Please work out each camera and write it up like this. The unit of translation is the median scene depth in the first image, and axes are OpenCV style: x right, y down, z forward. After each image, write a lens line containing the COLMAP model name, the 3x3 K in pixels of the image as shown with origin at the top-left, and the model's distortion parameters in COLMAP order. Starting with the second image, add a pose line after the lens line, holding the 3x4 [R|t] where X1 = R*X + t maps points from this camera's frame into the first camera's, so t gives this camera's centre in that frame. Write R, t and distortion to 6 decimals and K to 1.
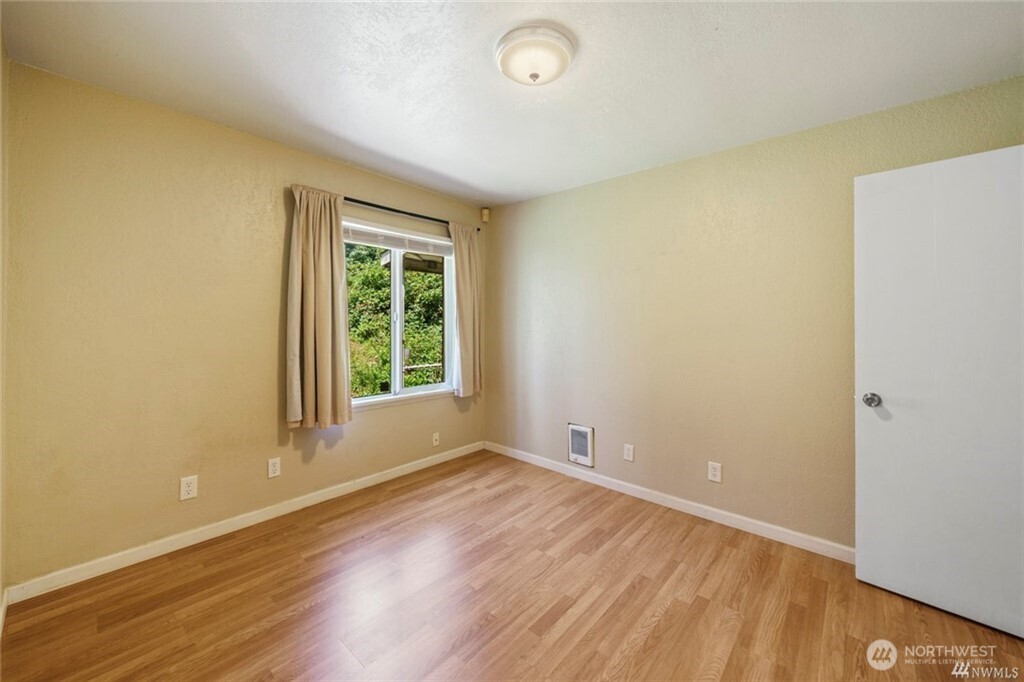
lens RADIAL K [[391.6, 0, 511.6], [0, 391.6, 318.9], [0, 0, 1]] dist [-0.001230, -0.000103]
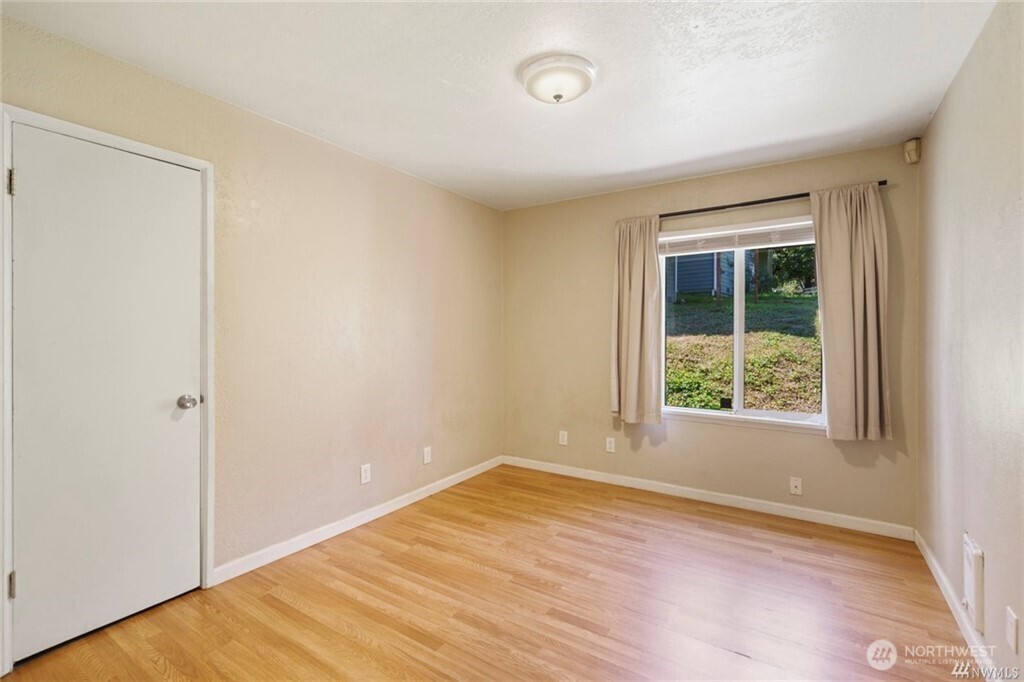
lens RADIAL K [[458.5, 0, 509.7], [0, 458.5, 337.5], [0, 0, 1]] dist [-0.000511, 0.001270]
pose [[0.149297, 0.001989, -0.988790, 0.791101], [0.009678, 0.999947, 0.003473, 0.015822], [0.988745, -0.010088, 0.149270, 0.423354]]
